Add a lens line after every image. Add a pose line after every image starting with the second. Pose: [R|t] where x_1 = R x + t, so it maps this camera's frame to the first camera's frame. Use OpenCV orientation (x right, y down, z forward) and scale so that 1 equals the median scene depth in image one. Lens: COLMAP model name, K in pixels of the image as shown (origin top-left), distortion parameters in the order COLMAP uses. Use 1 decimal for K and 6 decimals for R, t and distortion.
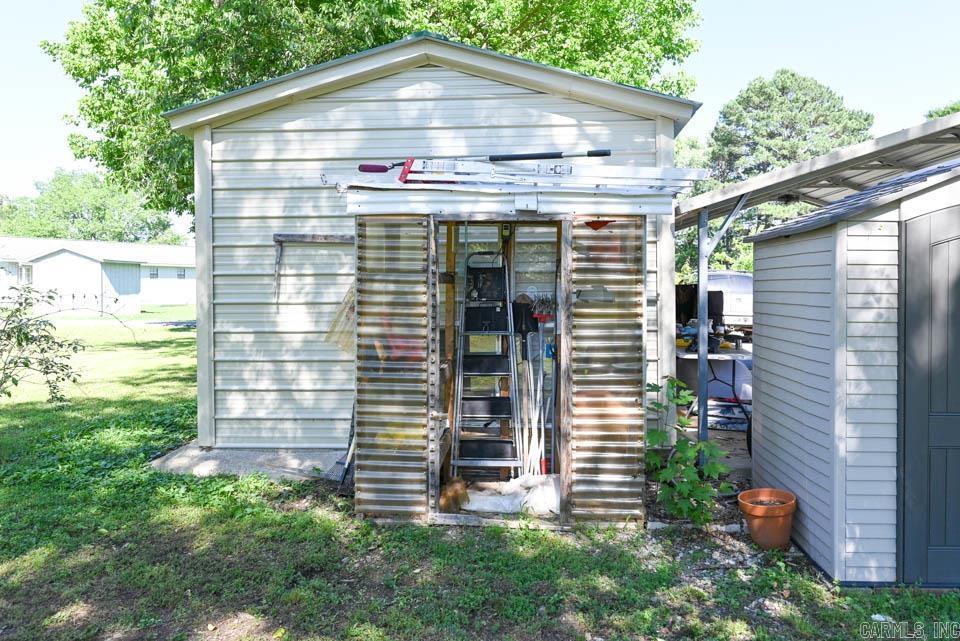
lens RADIAL K [[665.3, 0, 480.0], [0, 665.3, 320.5], [0, 0, 1]] dist [0.001201, 0.001222]
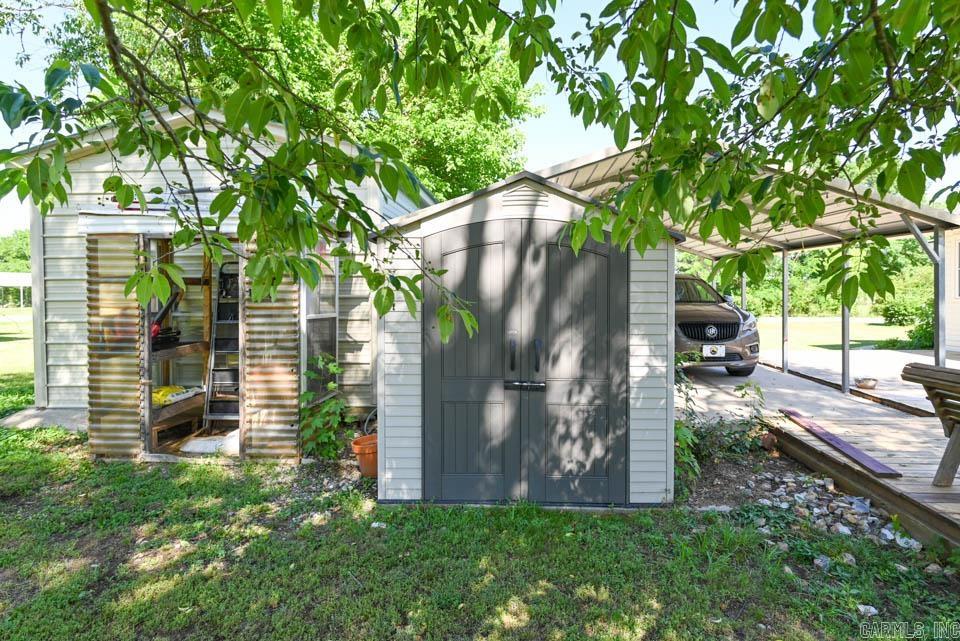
lens RADIAL K [[496.2, 0, 480.0], [0, 496.2, 320.5], [0, 0, 1]] dist [0.017354, 0.000376]
pose [[0.999990, -0.004170, 0.001831, 0.614370], [0.004153, 0.999949, 0.009247, 0.010693], [-0.001870, -0.009239, 0.999956, -0.021162]]
